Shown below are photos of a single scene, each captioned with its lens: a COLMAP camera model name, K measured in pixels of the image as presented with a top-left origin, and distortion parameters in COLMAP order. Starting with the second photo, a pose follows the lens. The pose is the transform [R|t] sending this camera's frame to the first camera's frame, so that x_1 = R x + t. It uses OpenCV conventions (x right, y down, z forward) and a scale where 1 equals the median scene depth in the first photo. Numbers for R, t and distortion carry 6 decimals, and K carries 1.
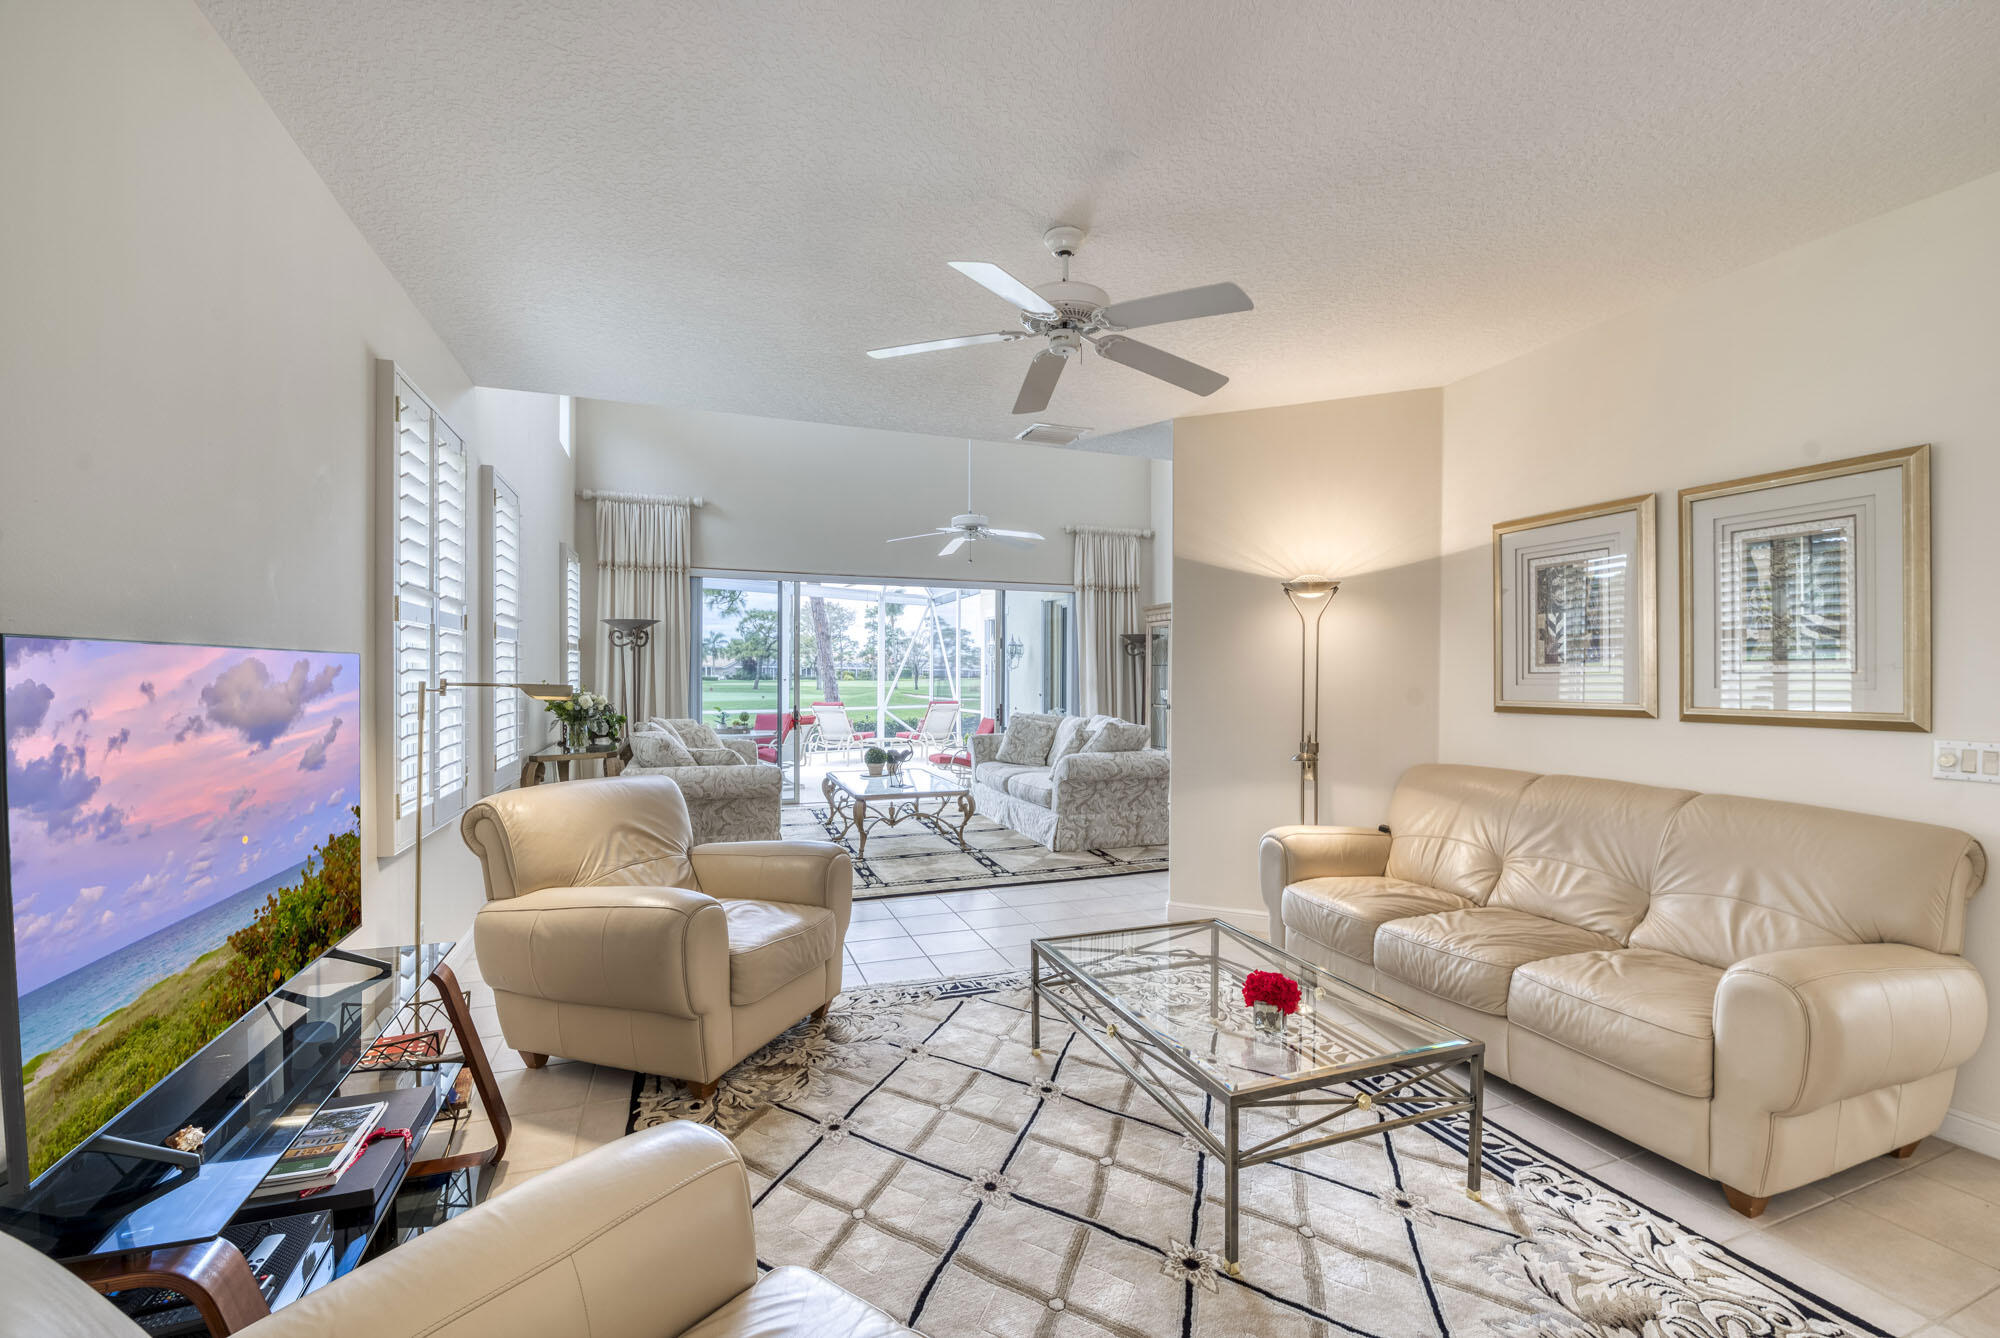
lens RADIAL K [[841.3, 0, 997.9], [0, 841.3, 677.1], [0, 0, 1]] dist [-0.002318, -0.000158]
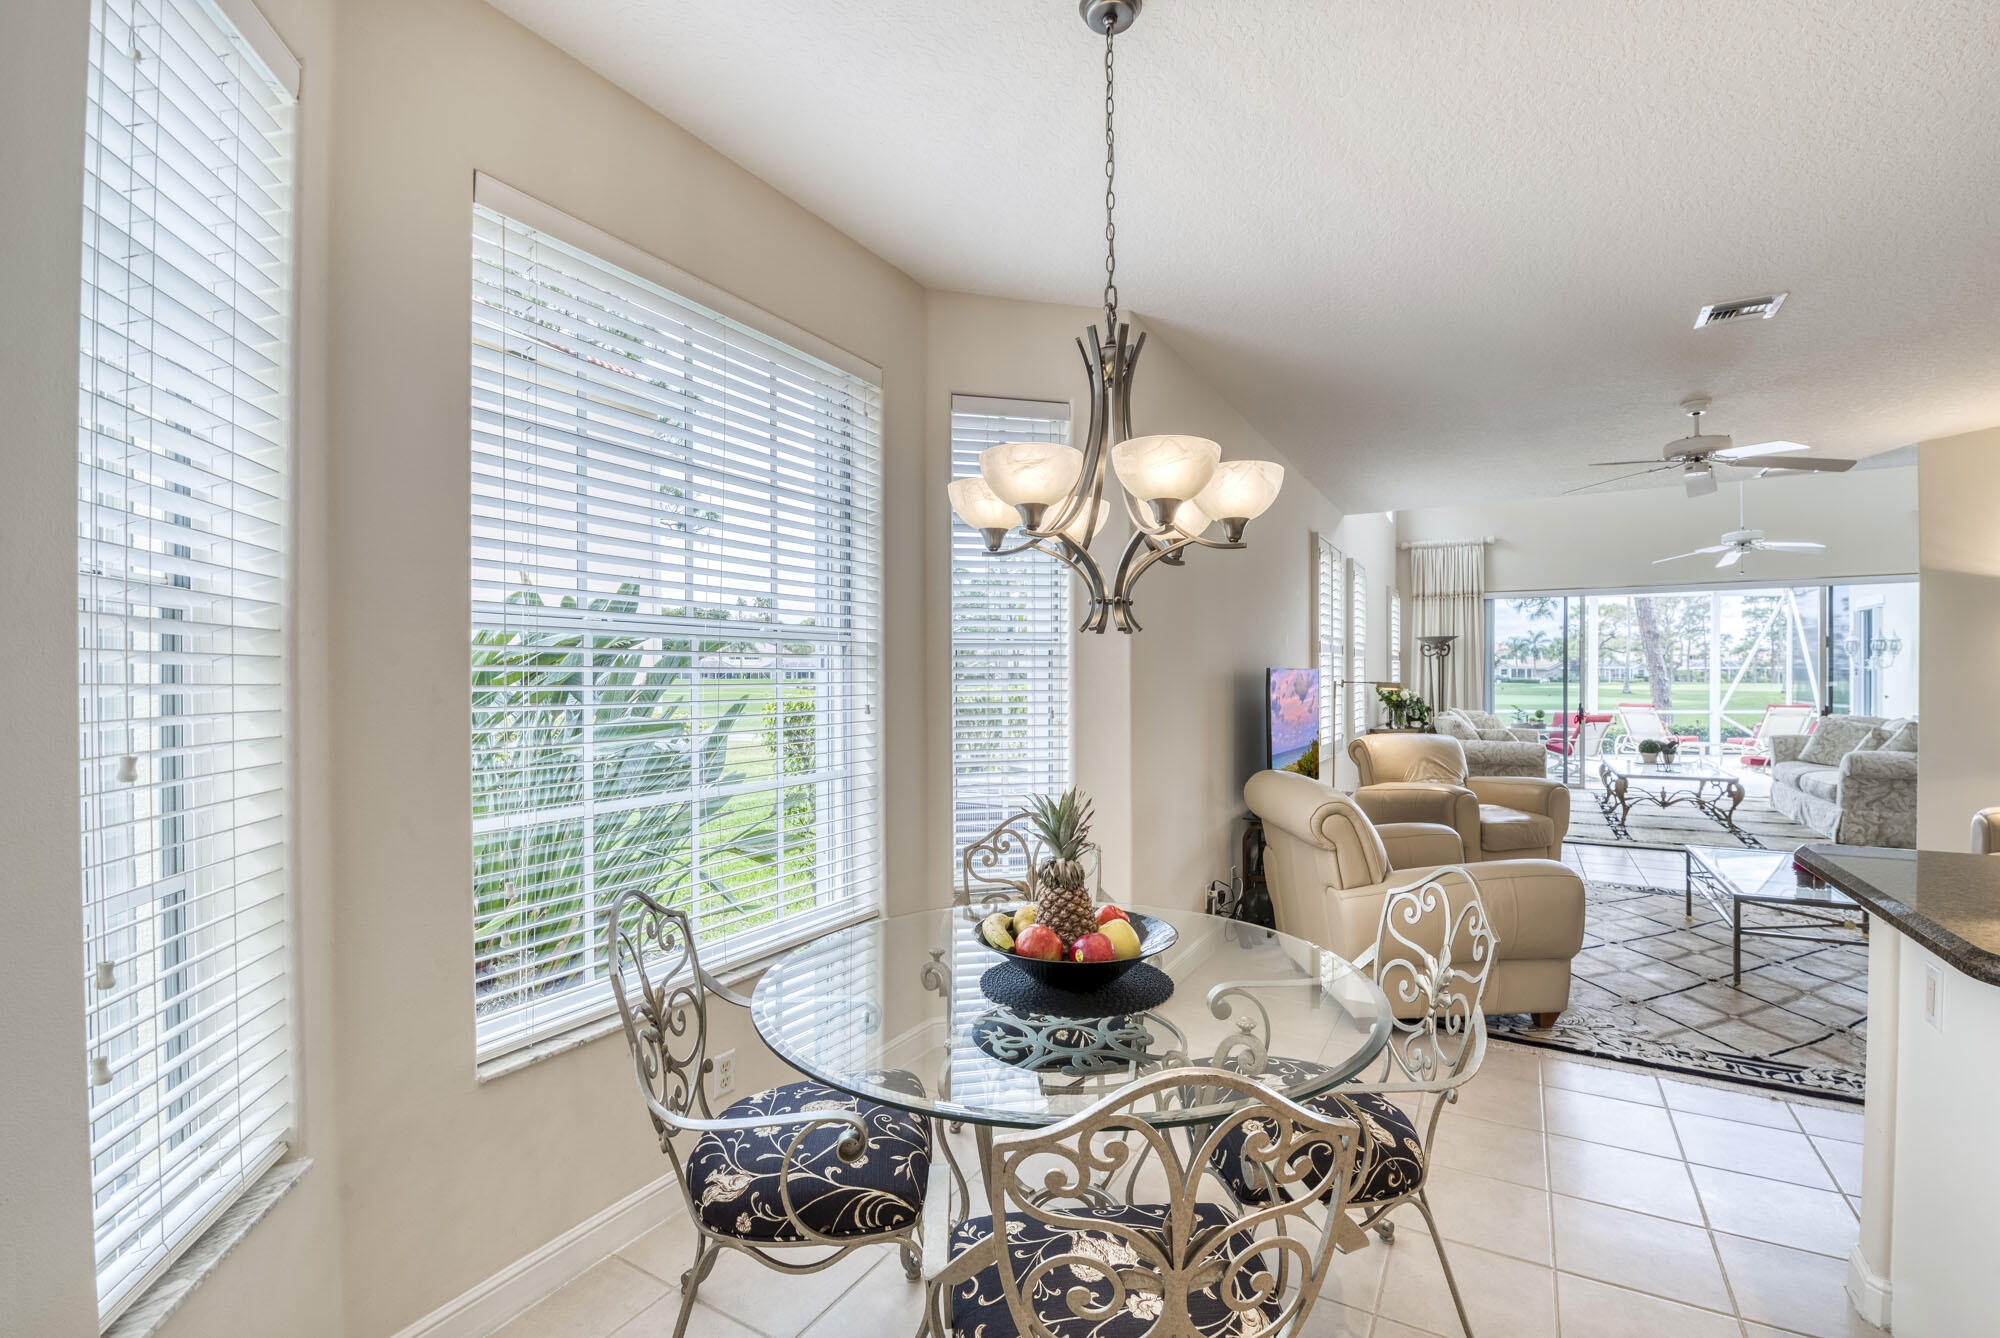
lens RADIAL K [[841.7, 0, 1034.3], [0, 841.7, 685.6], [0, 0, 1]] dist [-0.017939, -0.000480]
pose [[0.647289, 0.001970, -0.762242, 0.244021], [0.003133, 0.999981, 0.005245, 0.001902], [0.762238, -0.005783, 0.647271, -0.518073]]
